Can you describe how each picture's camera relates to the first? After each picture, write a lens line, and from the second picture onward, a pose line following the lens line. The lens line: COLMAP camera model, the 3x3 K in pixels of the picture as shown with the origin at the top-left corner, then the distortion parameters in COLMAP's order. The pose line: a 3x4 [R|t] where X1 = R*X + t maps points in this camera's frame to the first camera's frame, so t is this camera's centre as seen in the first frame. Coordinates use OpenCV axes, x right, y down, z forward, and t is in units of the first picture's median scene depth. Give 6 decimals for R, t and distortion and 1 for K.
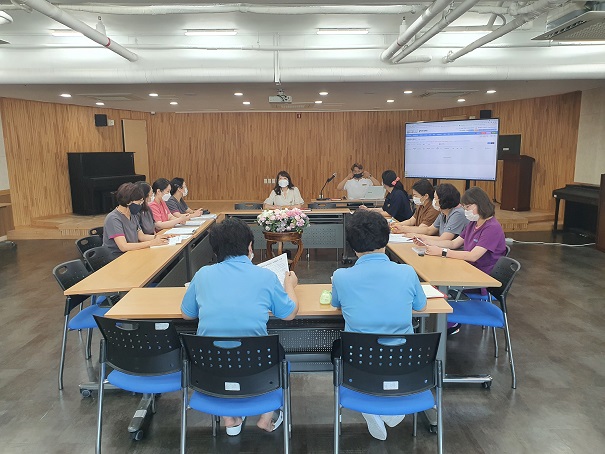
lens RADIAL K [[479.0, 0, 298.3], [0, 479.0, 236.9], [0, 0, 1]] dist [0.012105, 0.005522]
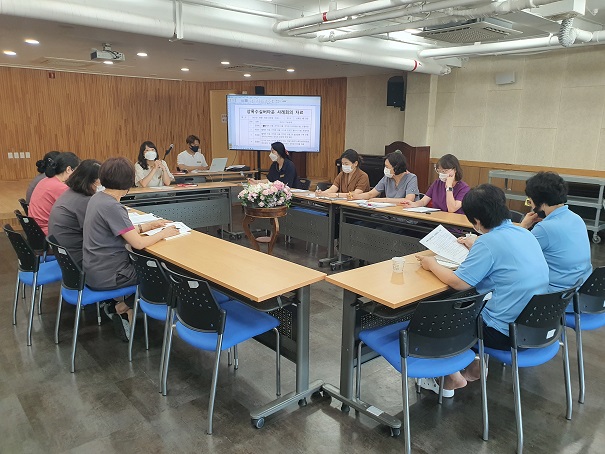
lens RADIAL K [[479.0, 0, 298.3], [0, 479.0, 236.9], [0, 0, 1]] dist [0.012105, 0.005522]
pose [[0.774317, -0.120067, 0.621303, -0.318265], [0.086164, 0.992695, 0.084455, -0.014665], [-0.626904, -0.011861, 0.779006, 0.126961]]
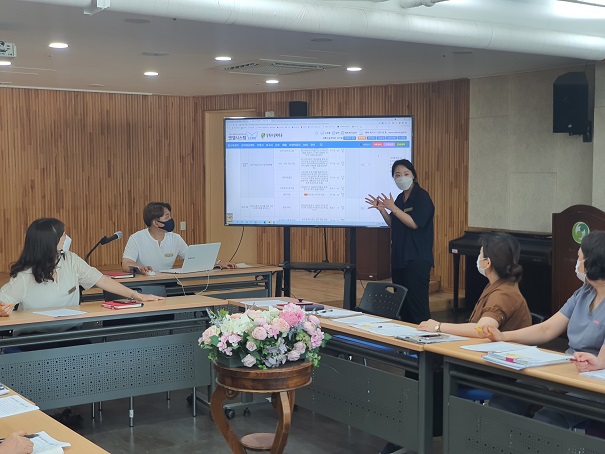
lens RADIAL K [[904.9, 0, 285.6], [0, 904.9, 227.5], [0, 0, 1]] dist [0.052047, 0.100969]
pose [[0.843211, -0.022758, 0.537101, -0.236714], [0.085641, 0.992031, -0.092415, -0.029833], [-0.530718, 0.123923, 0.838440, 0.184320]]
